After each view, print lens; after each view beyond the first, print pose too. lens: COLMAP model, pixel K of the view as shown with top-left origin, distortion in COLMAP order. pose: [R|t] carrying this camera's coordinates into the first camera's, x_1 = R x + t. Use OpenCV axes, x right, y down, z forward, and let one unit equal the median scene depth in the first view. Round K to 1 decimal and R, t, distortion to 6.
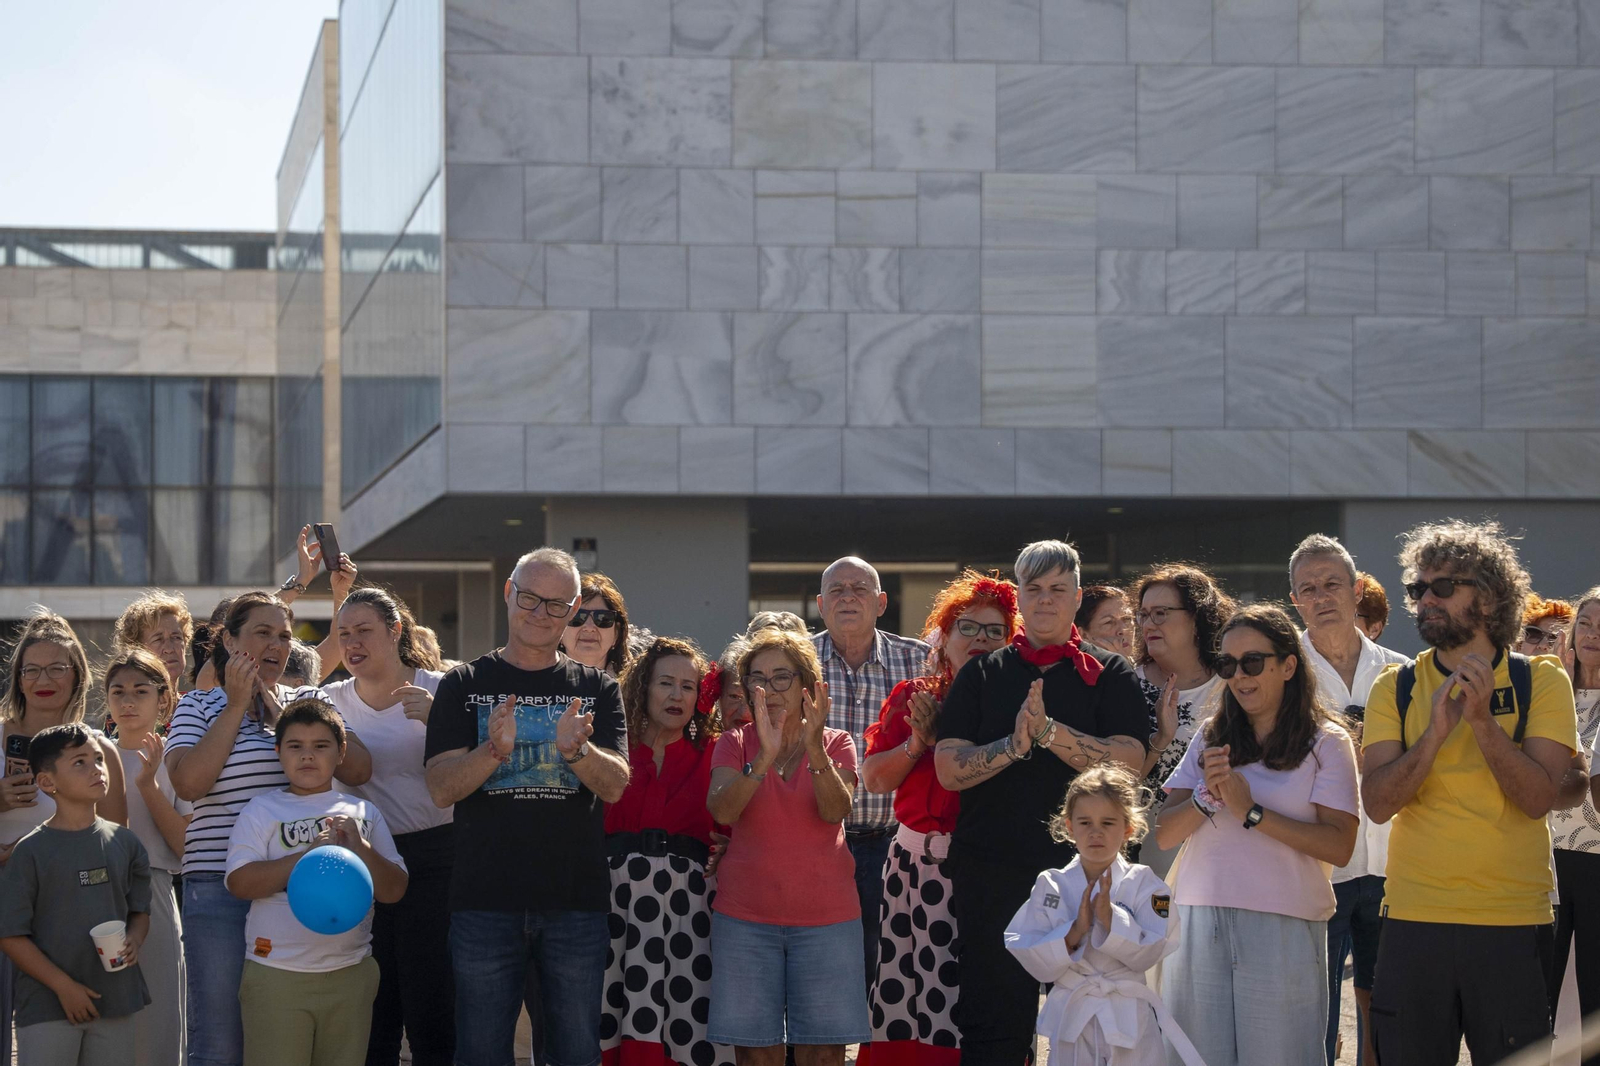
lens RADIAL K [[4813.1, 0, 800.0], [0, 4813.1, 533.0], [0, 0, 1]] dist [0.460305, 0.405525]
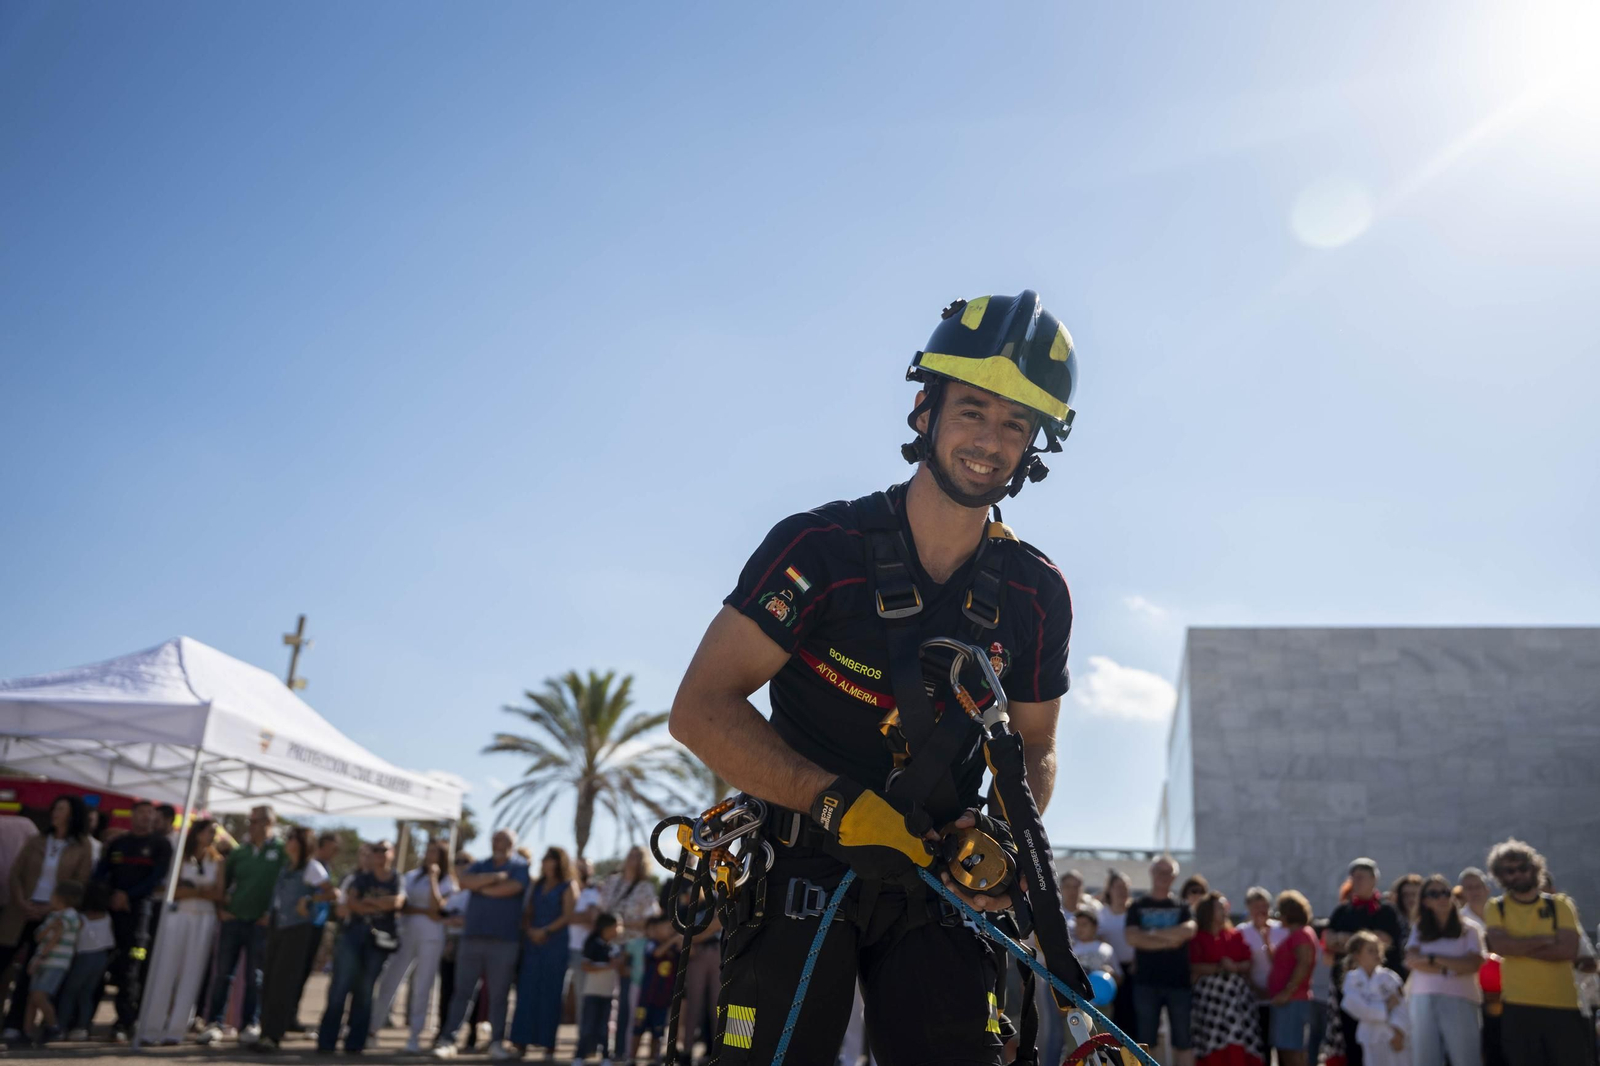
lens RADIAL K [[1296.0, 0, 800.0], [0, 1296.0, 533.0], [0, 0, 1]] dist [-0.097181, 0.139016]
pose [[0.929391, -0.061542, -0.363931, 0.009572], [-0.051992, 0.954342, -0.294156, 0.015073], [0.365418, 0.292307, 0.883757, 0.051258]]
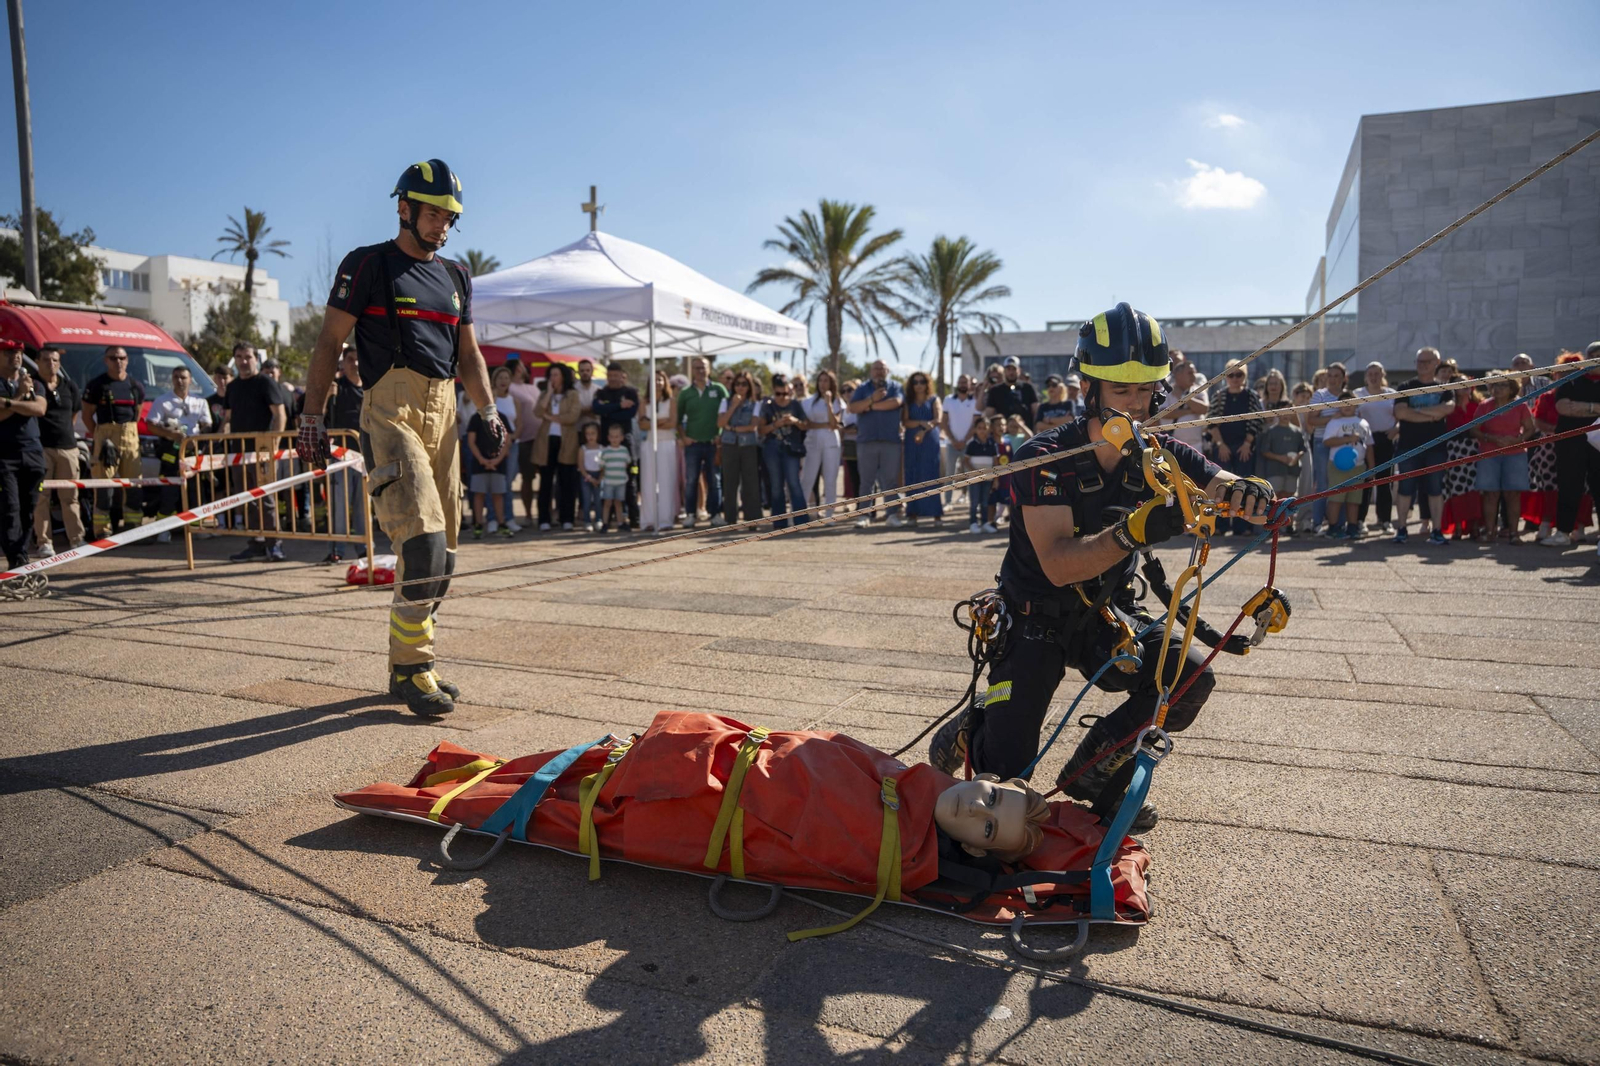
lens RADIAL K [[1098.1, 0, 800.0], [0, 1098.1, 533.0], [0, 0, 1]] dist [-0.143945, 0.112673]
pose [[0.857201, 0.045545, -0.512963, -0.012428], [0.019290, 0.992543, 0.120360, 0.009716], [0.514620, -0.113068, 0.849931, 0.025106]]
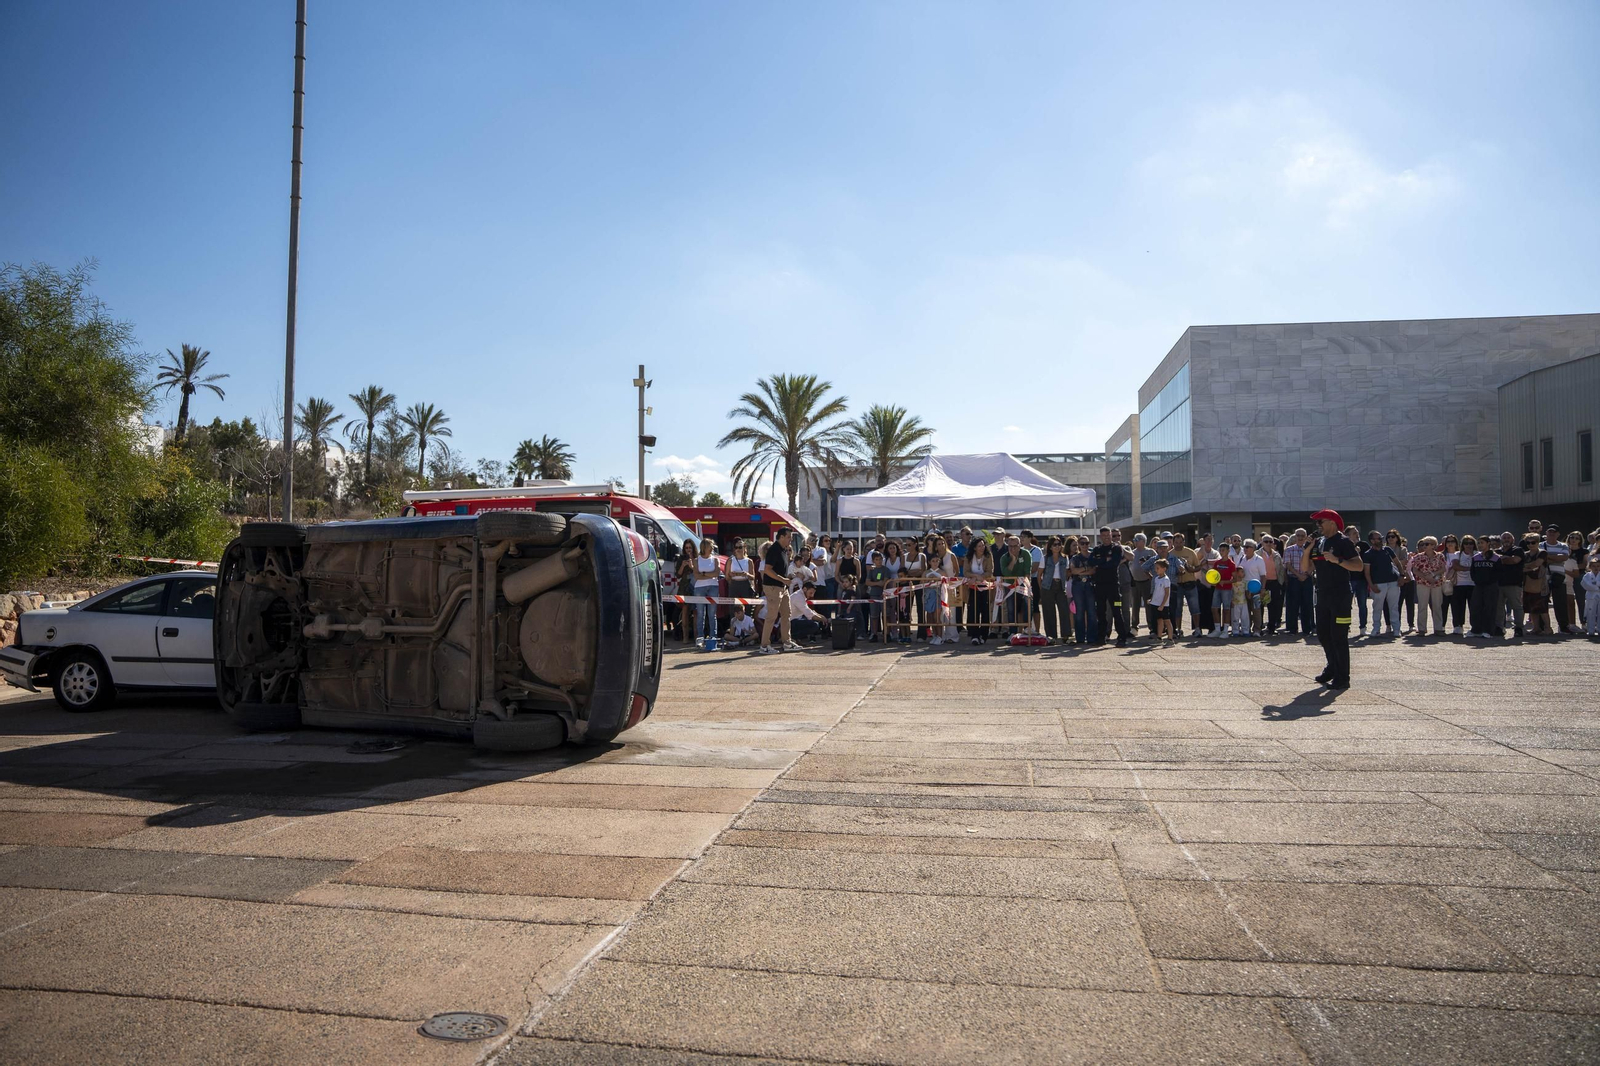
lens RADIAL K [[1098.1, 0, 800.0], [0, 1098.1, 533.0], [0, 0, 1]] dist [-0.143945, 0.112673]
pose [[0.946336, -0.010582, -0.323011, -0.098243], [0.015720, 0.999788, 0.013301, -0.007796], [0.322802, -0.017665, 0.946302, -0.240373]]
